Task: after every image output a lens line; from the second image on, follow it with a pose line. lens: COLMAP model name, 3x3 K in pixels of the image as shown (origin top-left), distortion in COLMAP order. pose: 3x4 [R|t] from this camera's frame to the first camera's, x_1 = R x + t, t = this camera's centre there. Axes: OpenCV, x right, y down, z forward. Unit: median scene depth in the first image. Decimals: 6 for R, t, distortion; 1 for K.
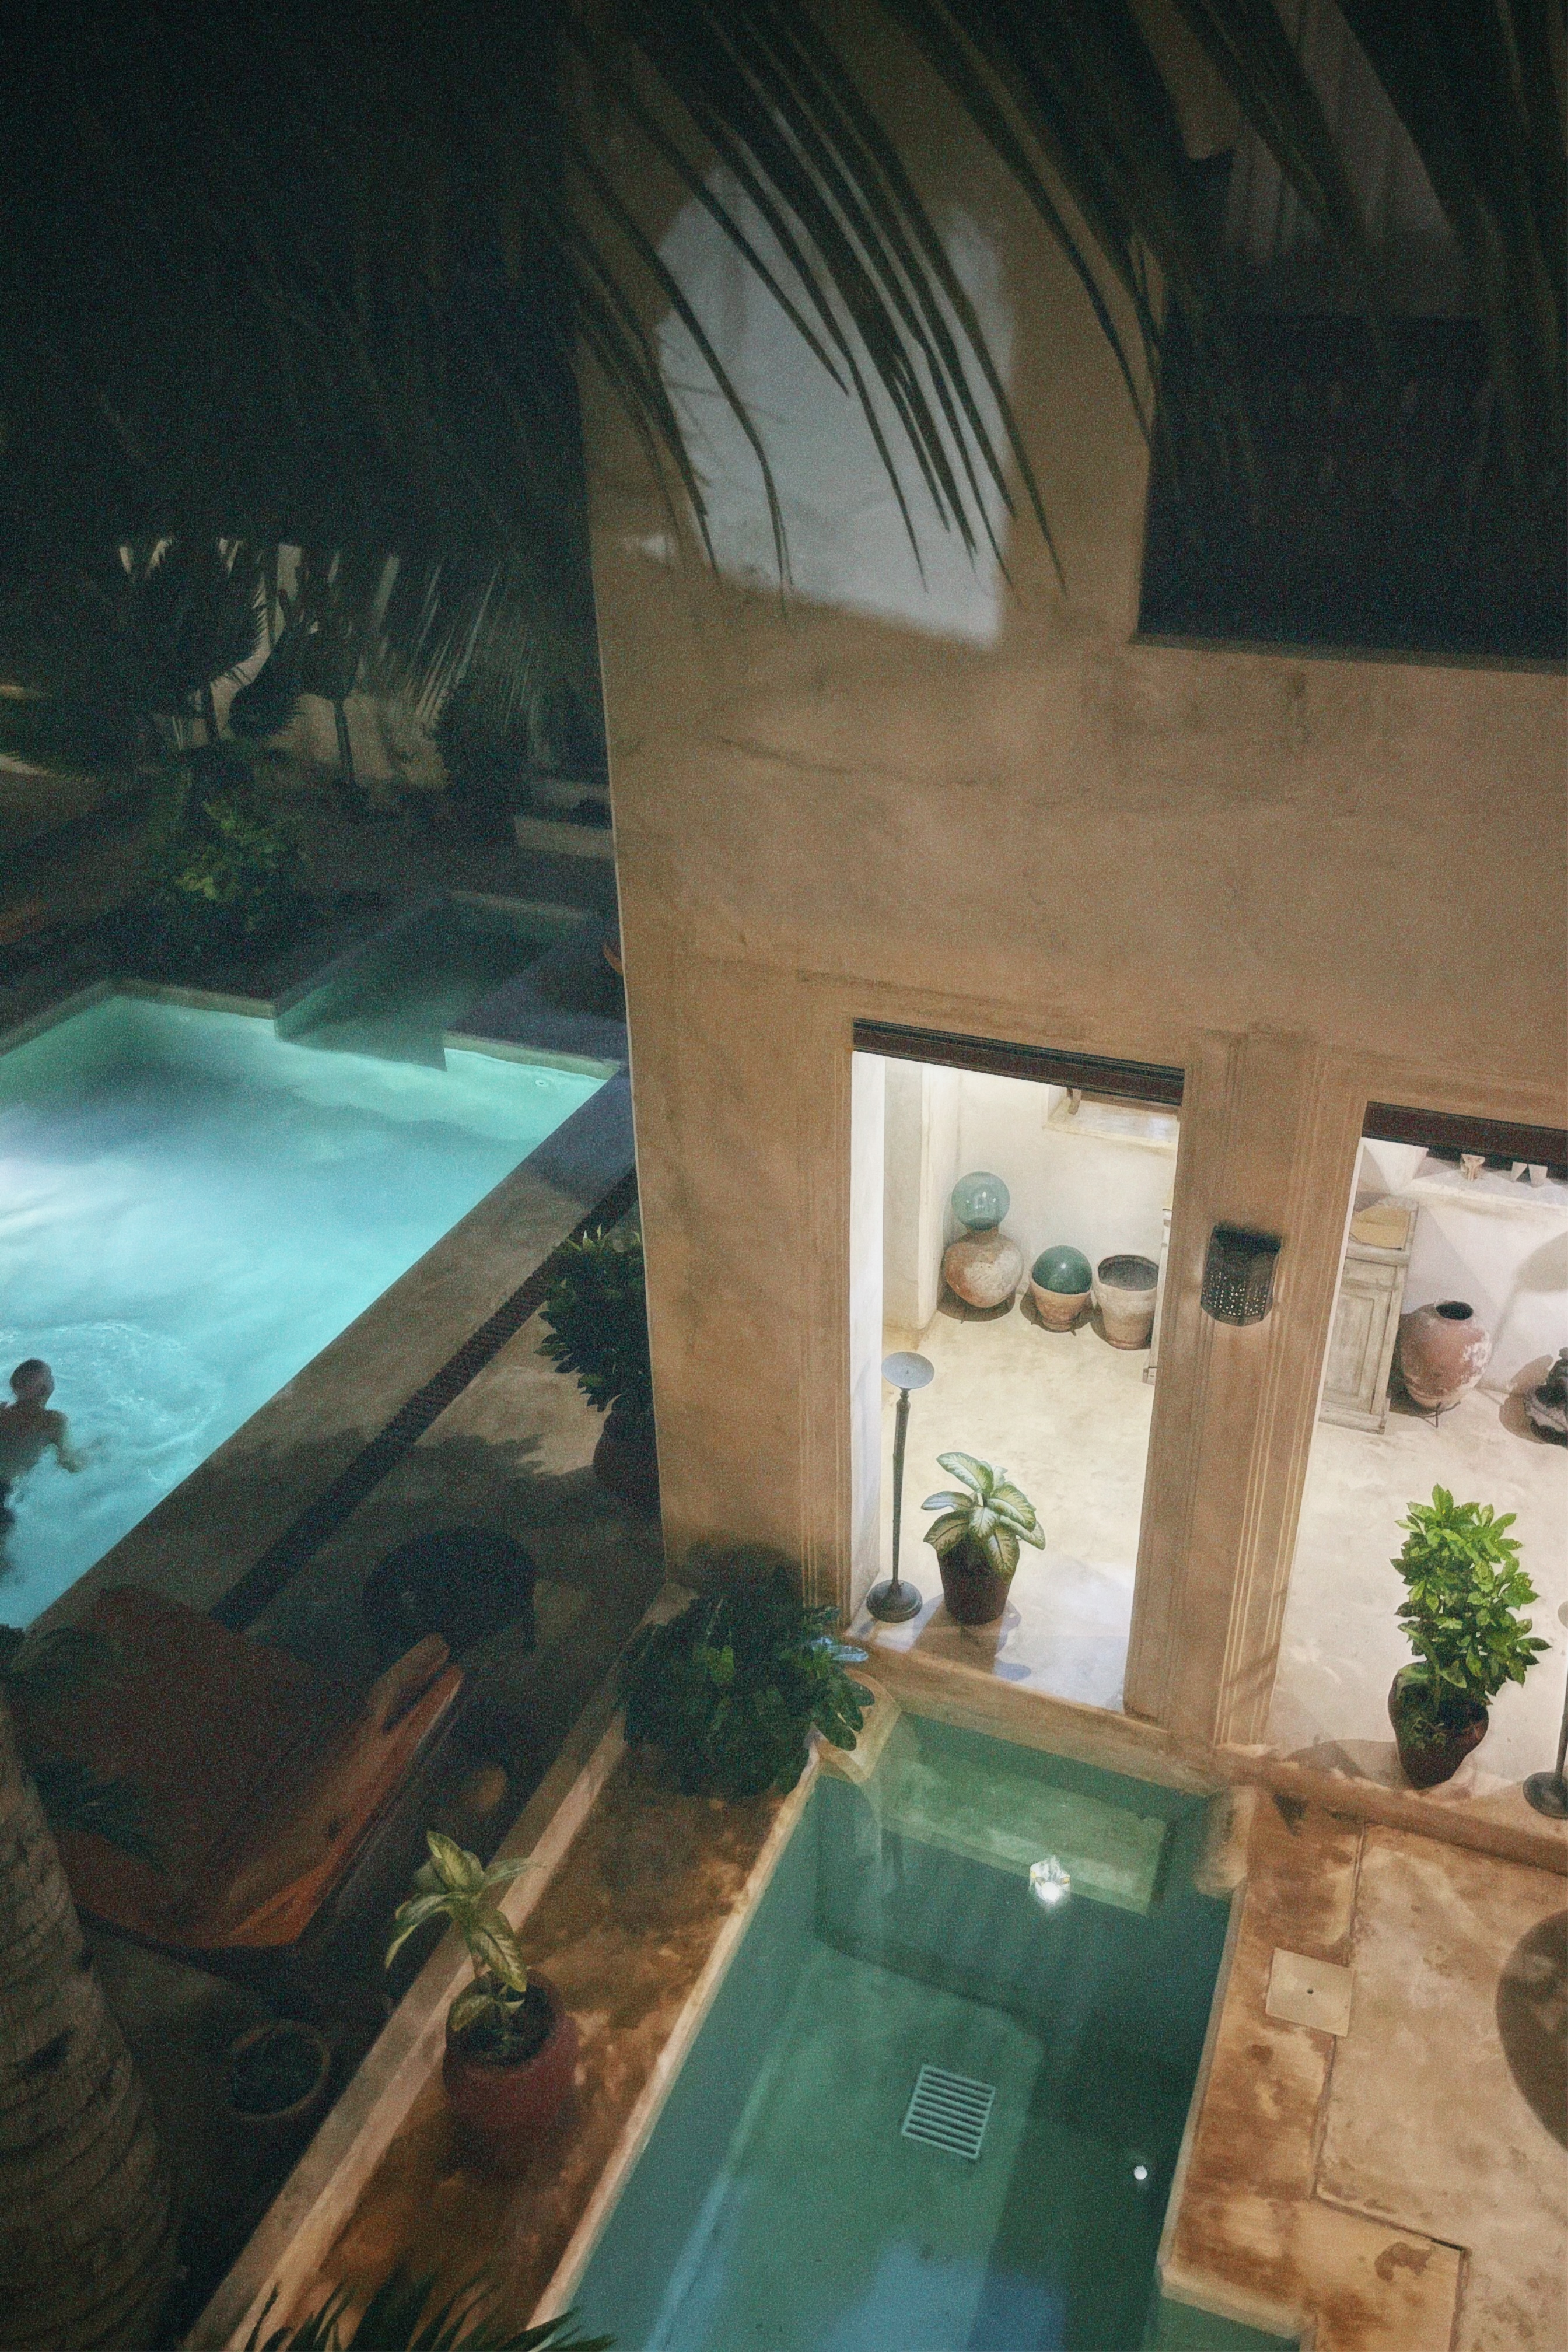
lens RADIAL K [[1745.4, 0, 784.0], [0, 1745.4, 1176.0], [0, 0, 1]] dist [0.028297, -0.074893]
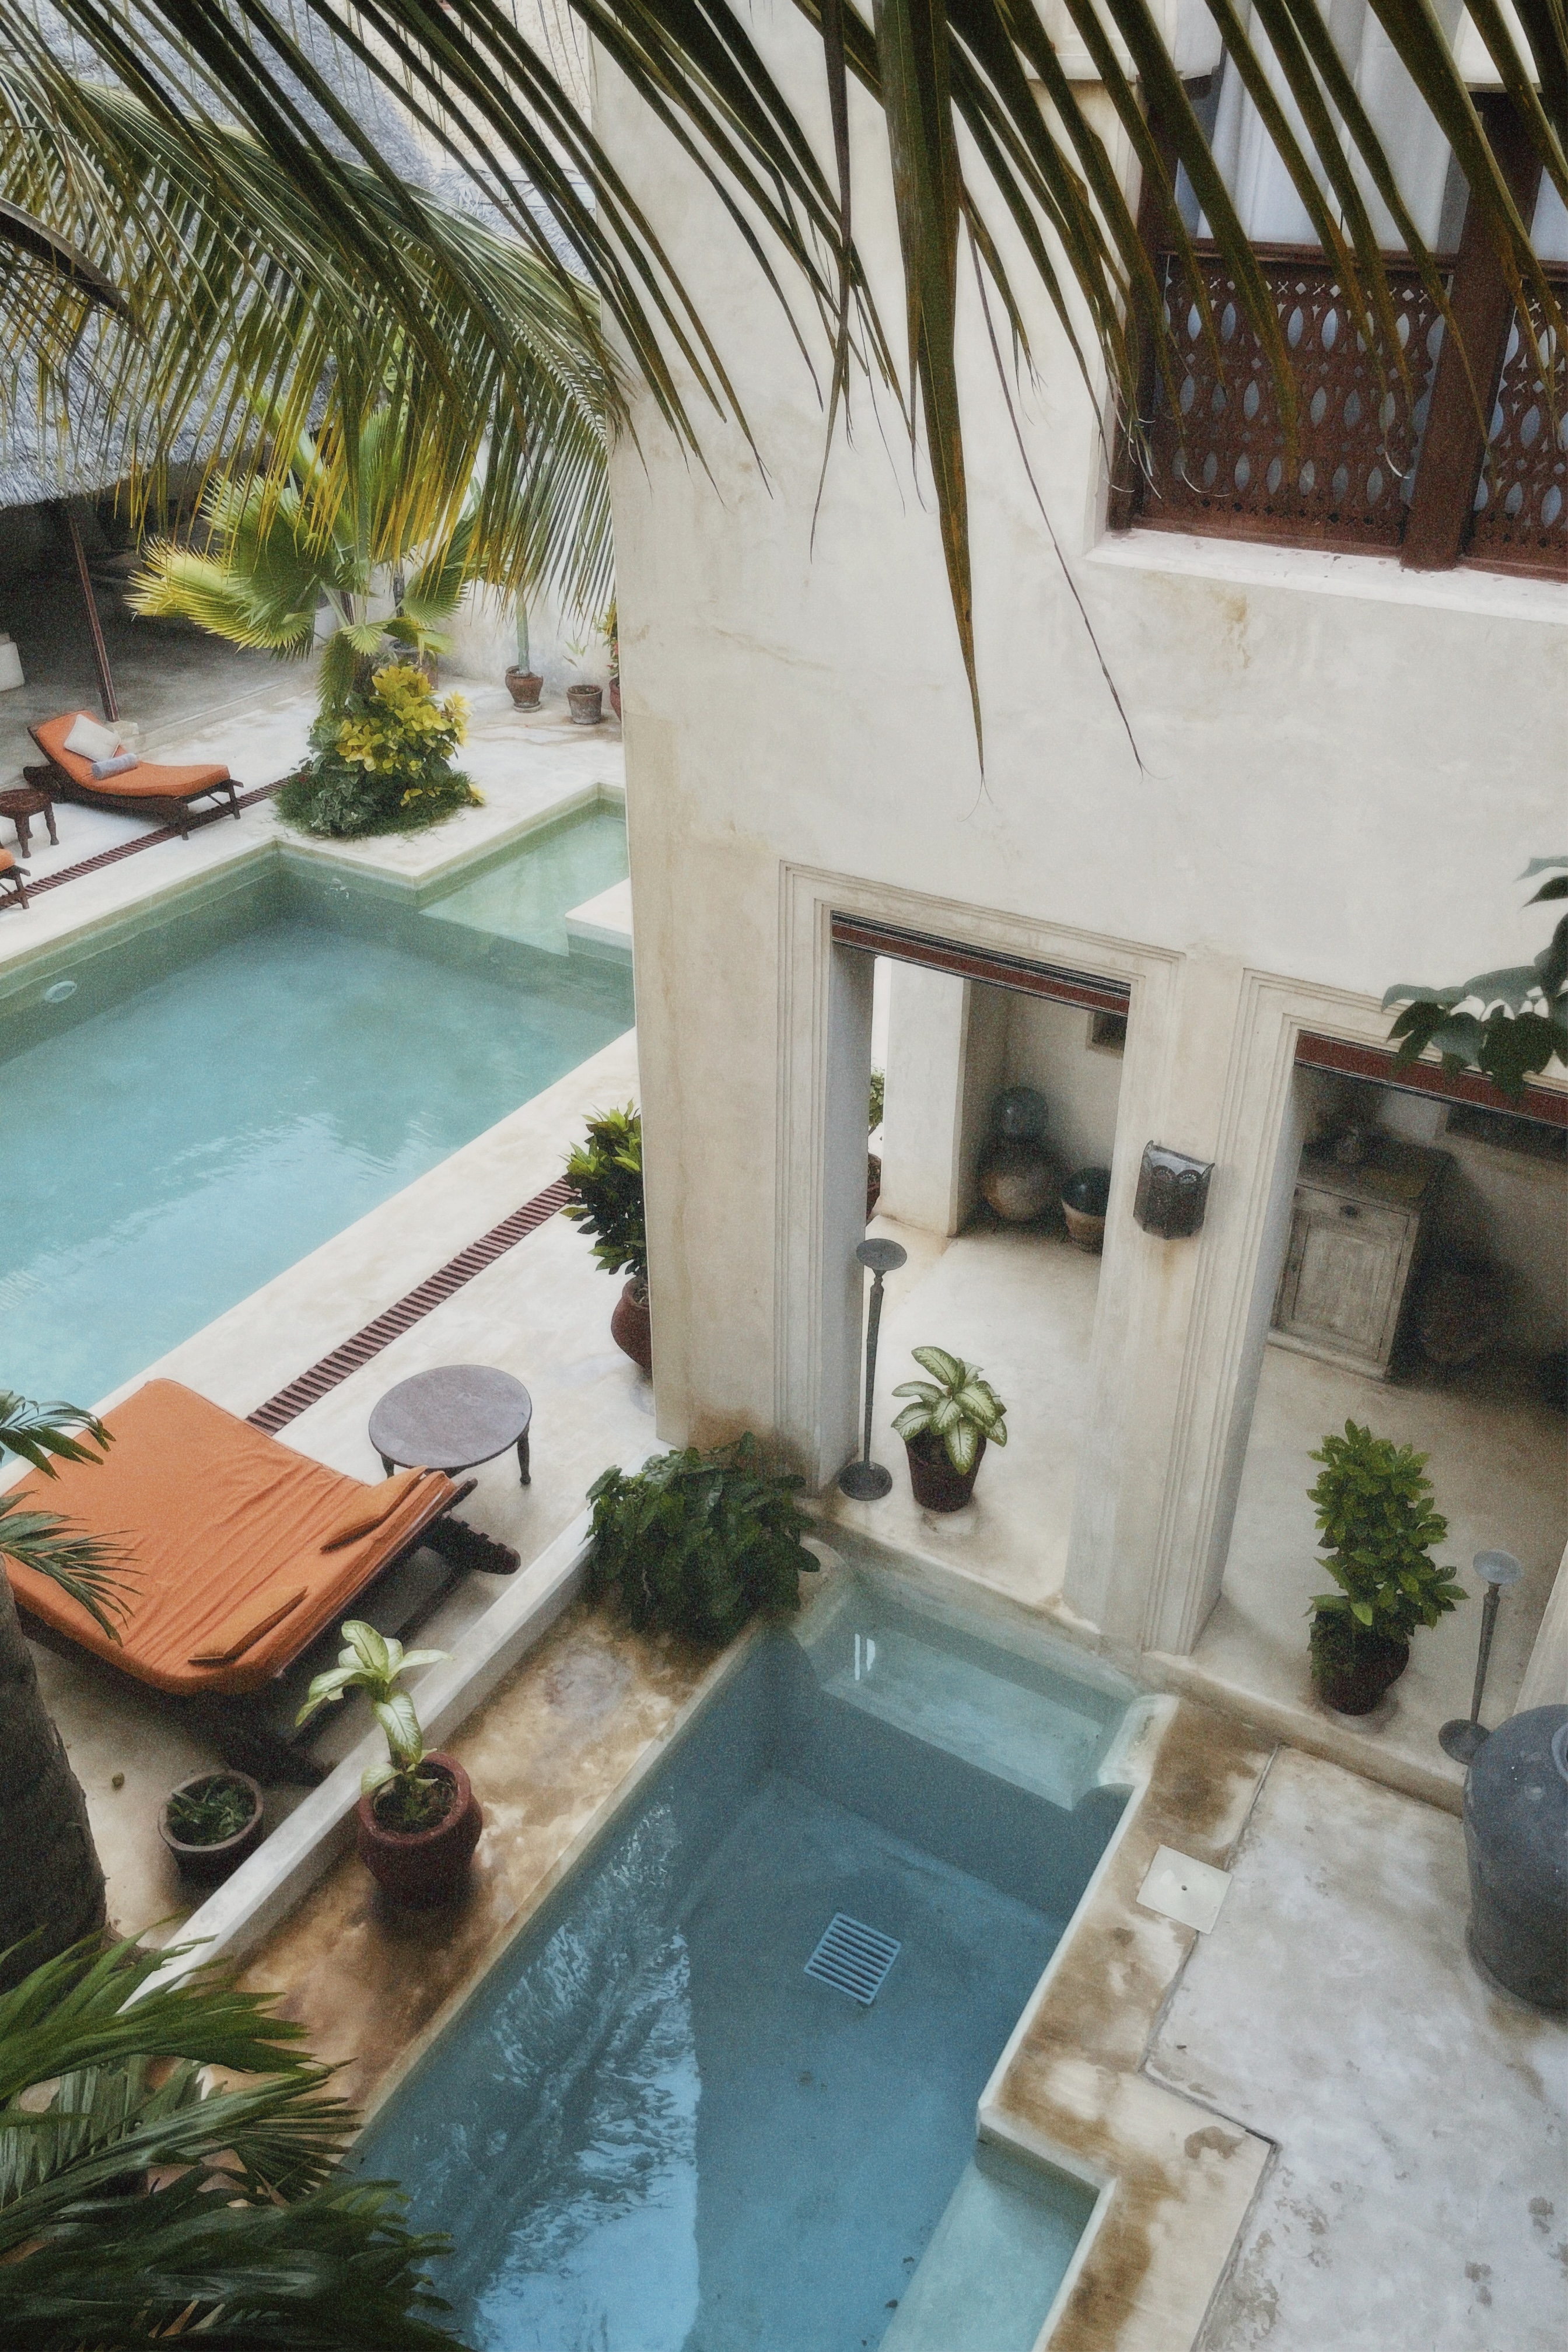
lens RADIAL K [[1745.4, 0, 784.0], [0, 1745.4, 1176.0], [0, 0, 1]] dist [0.028297, -0.074893]
pose [[0.987926, 0.101147, -0.117349, 0.147879], [-0.095940, 0.994169, 0.049222, 0.018495], [0.121643, -0.037369, 0.991870, -0.043389]]
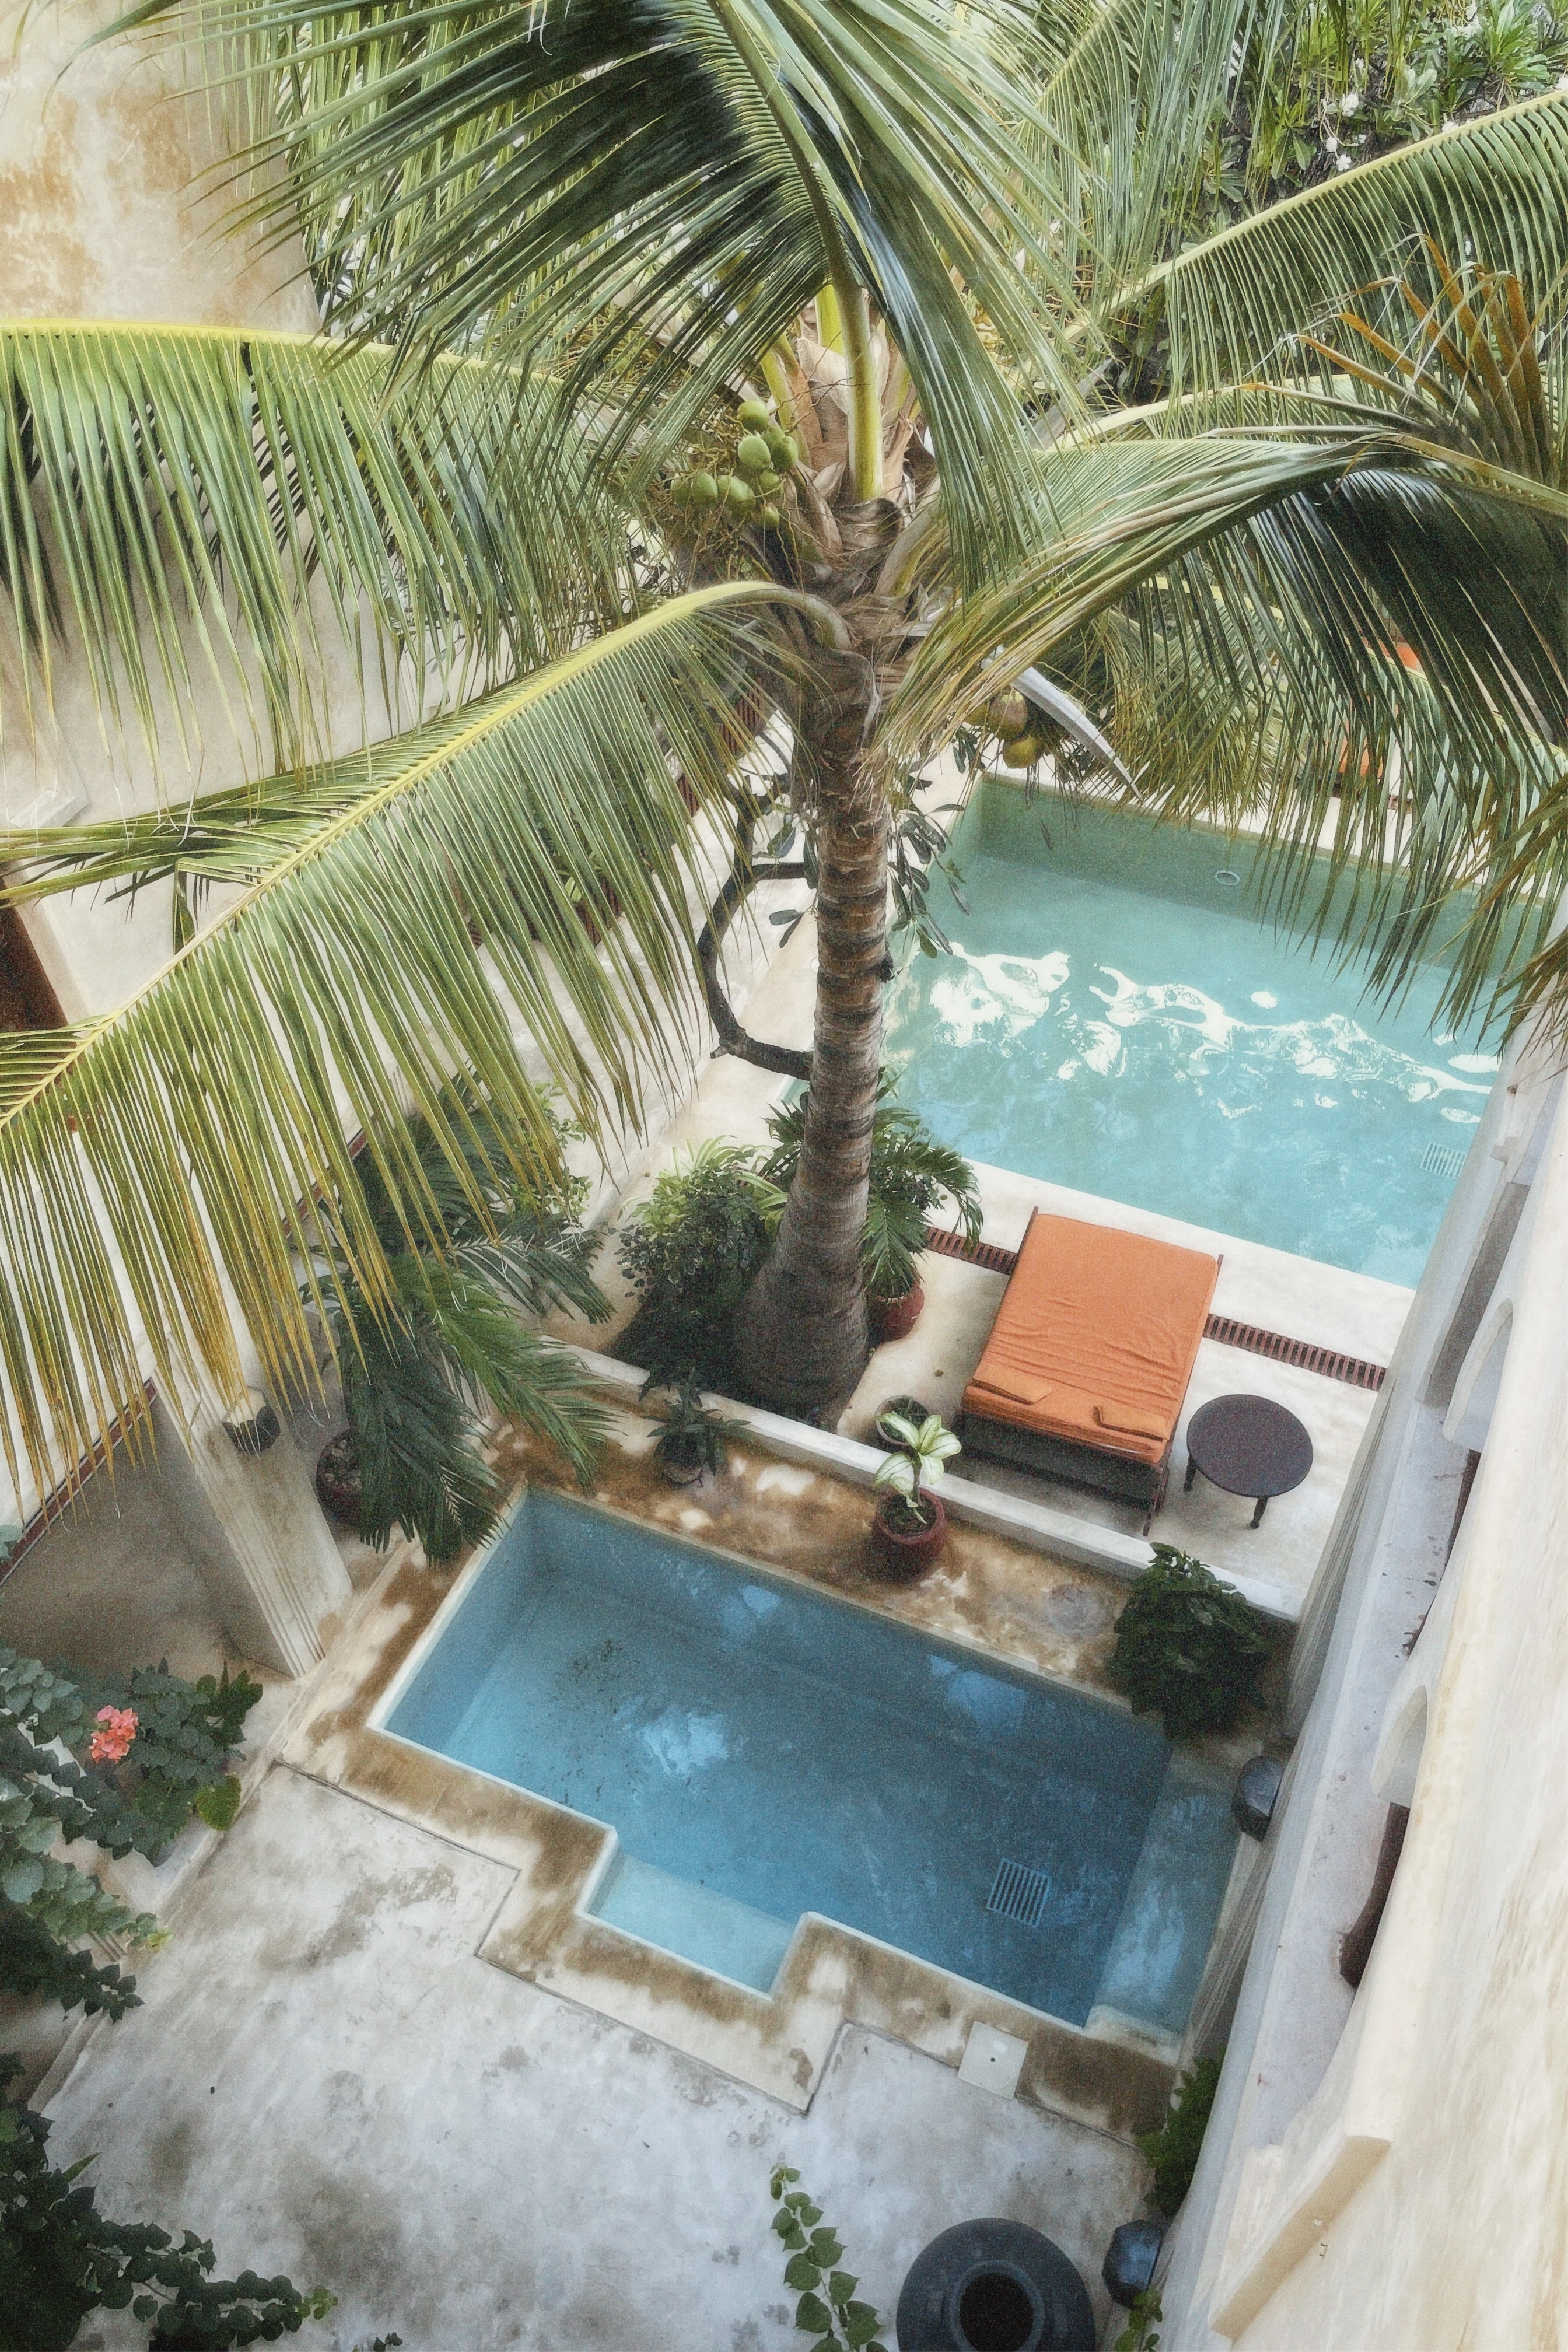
lens RADIAL K [[1745.4, 0, 784.0], [0, 1745.4, 1176.0], [0, 0, 1]] dist [0.028297, -0.074893]
pose [[-0.047724, 0.745470, -0.664828, 0.715054], [-0.454017, 0.576668, 0.679207, -0.801543], [0.889714, 0.334258, 0.310935, 0.200756]]
